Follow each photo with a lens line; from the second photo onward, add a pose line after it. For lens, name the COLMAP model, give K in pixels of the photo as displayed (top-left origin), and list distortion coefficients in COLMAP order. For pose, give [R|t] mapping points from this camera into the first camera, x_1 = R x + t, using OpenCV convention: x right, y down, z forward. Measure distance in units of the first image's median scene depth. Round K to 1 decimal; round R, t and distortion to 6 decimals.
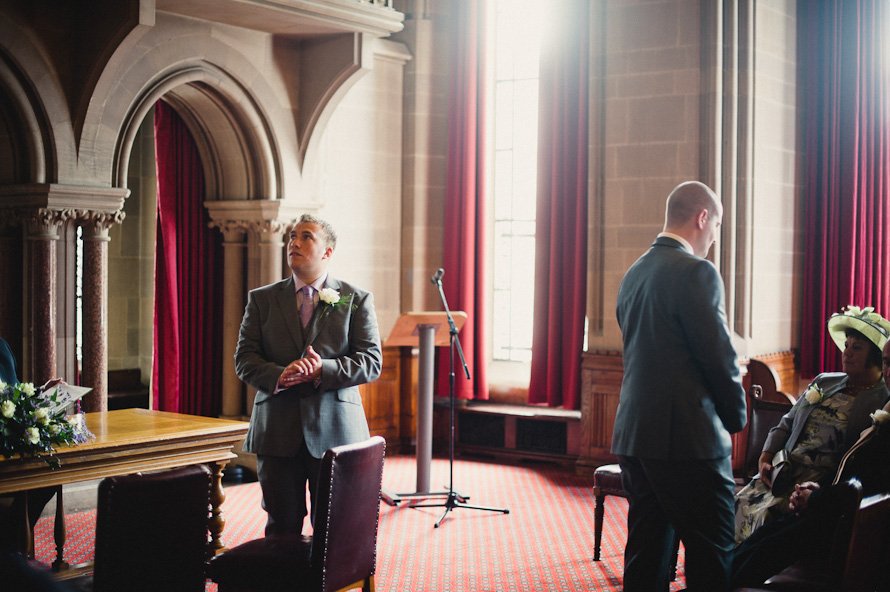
lens RADIAL K [[1339.2, 0, 445.9], [0, 1339.2, 292.3], [0, 0, 1]] dist [0.004210, 0.000000]
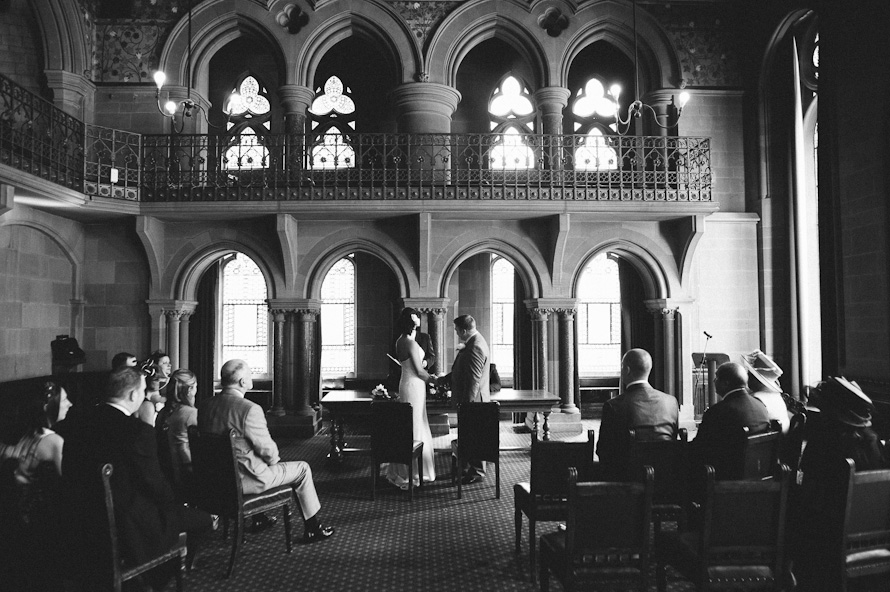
lens RADIAL K [[632.7, 0, 444.3], [0, 632.7, 299.1], [0, 0, 1]] dist [-0.069863, 0.055561]
pose [[0.632495, -0.048888, -0.773020, 0.420500], [-0.002907, 0.997849, -0.065485, -0.001871], [0.774559, 0.043666, 0.630993, 0.103307]]
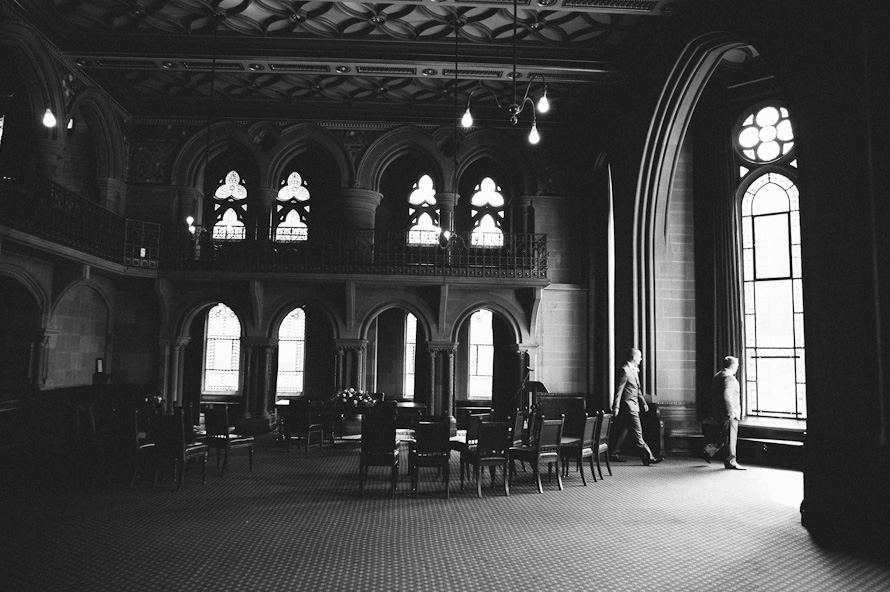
lens RADIAL K [[678.3, 0, 419.0], [0, 678.3, 291.0], [0, 0, 1]] dist [-0.045960, 0.015101]
pose [[0.628716, -0.078805, -0.773632, 0.927614], [-0.028804, 0.991809, -0.124438, 0.009651], [0.777101, 0.100519, 0.621296, -0.137106]]
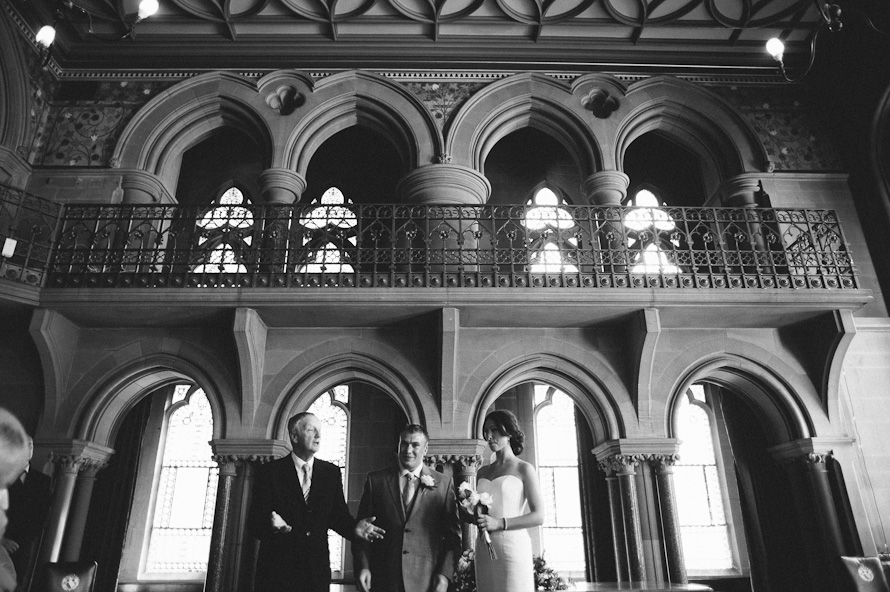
lens RADIAL K [[632.7, 0, 439.7], [0, 632.7, 286.8], [0, 0, 1]] dist [-0.069863, 0.055561]
pose [[0.622451, -0.320501, -0.714027, 0.150029], [-0.002290, 0.911559, -0.411163, 0.055785], [0.782656, 0.257564, 0.566666, 0.283755]]
